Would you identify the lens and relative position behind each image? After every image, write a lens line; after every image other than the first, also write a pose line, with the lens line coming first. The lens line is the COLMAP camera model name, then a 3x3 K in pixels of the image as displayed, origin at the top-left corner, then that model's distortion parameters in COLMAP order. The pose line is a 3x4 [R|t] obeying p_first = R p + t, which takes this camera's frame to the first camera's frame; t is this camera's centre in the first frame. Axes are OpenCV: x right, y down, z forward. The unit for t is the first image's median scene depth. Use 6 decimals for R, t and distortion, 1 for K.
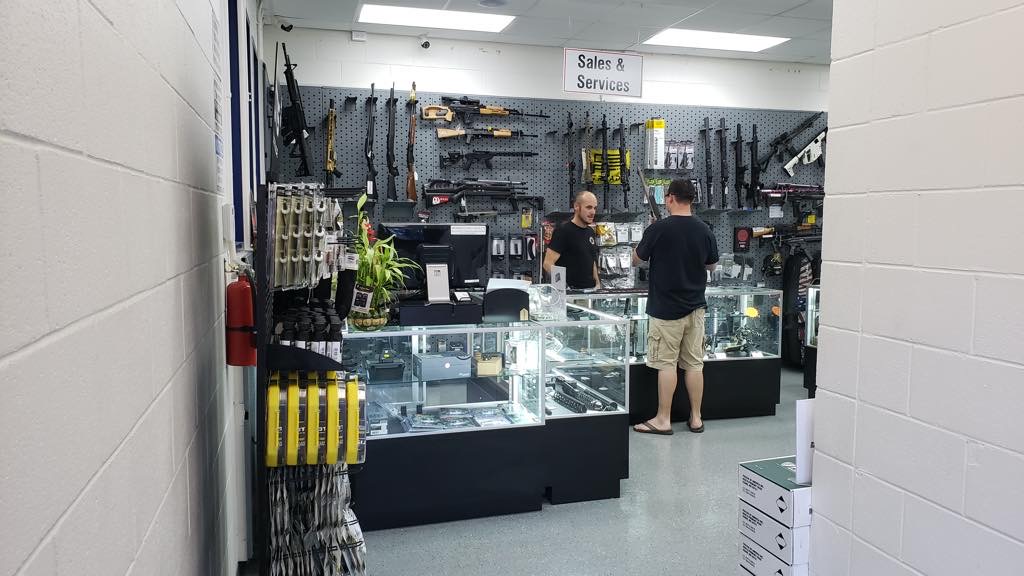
lens RADIAL K [[814.3, 0, 518.7], [0, 814.3, 290.5], [0, 0, 1]] dist [-0.001910, 0.051584]
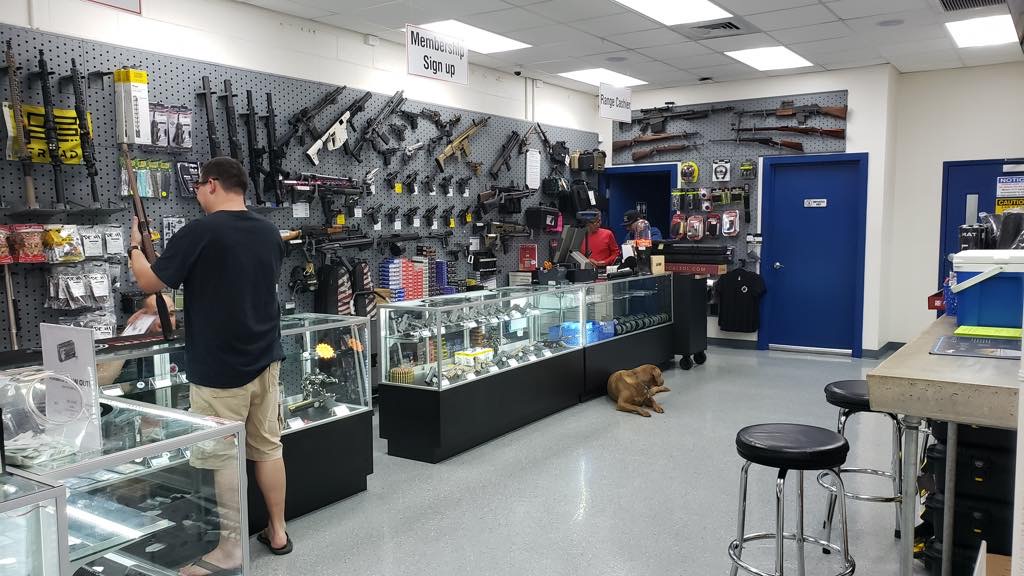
lens RADIAL K [[814.3, 0, 518.7], [0, 814.3, 290.5], [0, 0, 1]] dist [-0.001910, 0.051584]
pose [[0.770658, -0.061309, 0.634293, -0.020996], [0.065534, 0.997709, 0.016813, -0.020528], [-0.633870, 0.028611, 0.772910, 0.286606]]
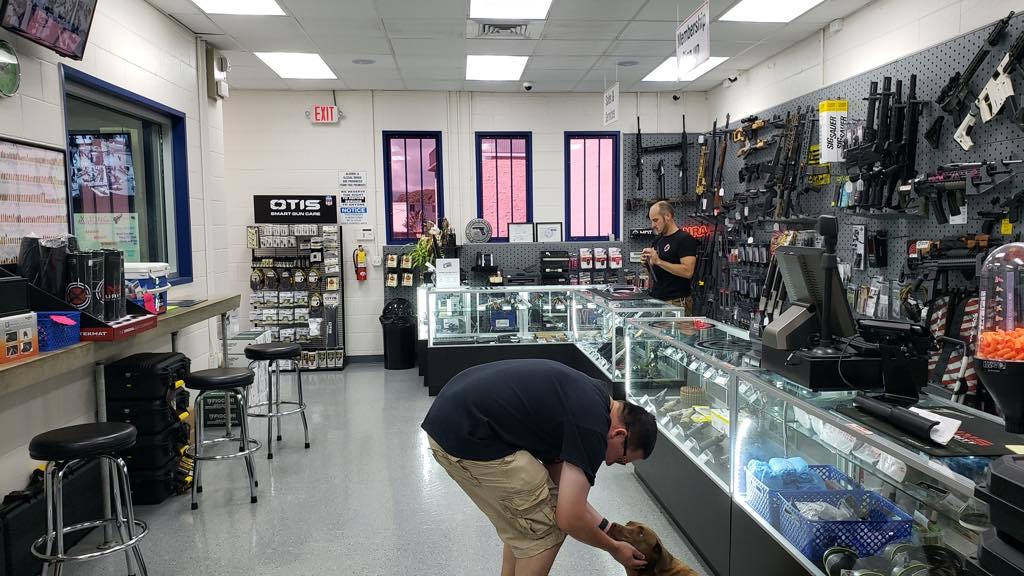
lens RADIAL K [[814.3, 0, 518.7], [0, 814.3, 290.5], [0, 0, 1]] dist [-0.001910, 0.051584]
pose [[-0.205929, 0.076186, -0.975597, 0.993192], [-0.078860, 0.992430, 0.094146, -0.077162], [0.975384, 0.096322, -0.198362, 0.866337]]
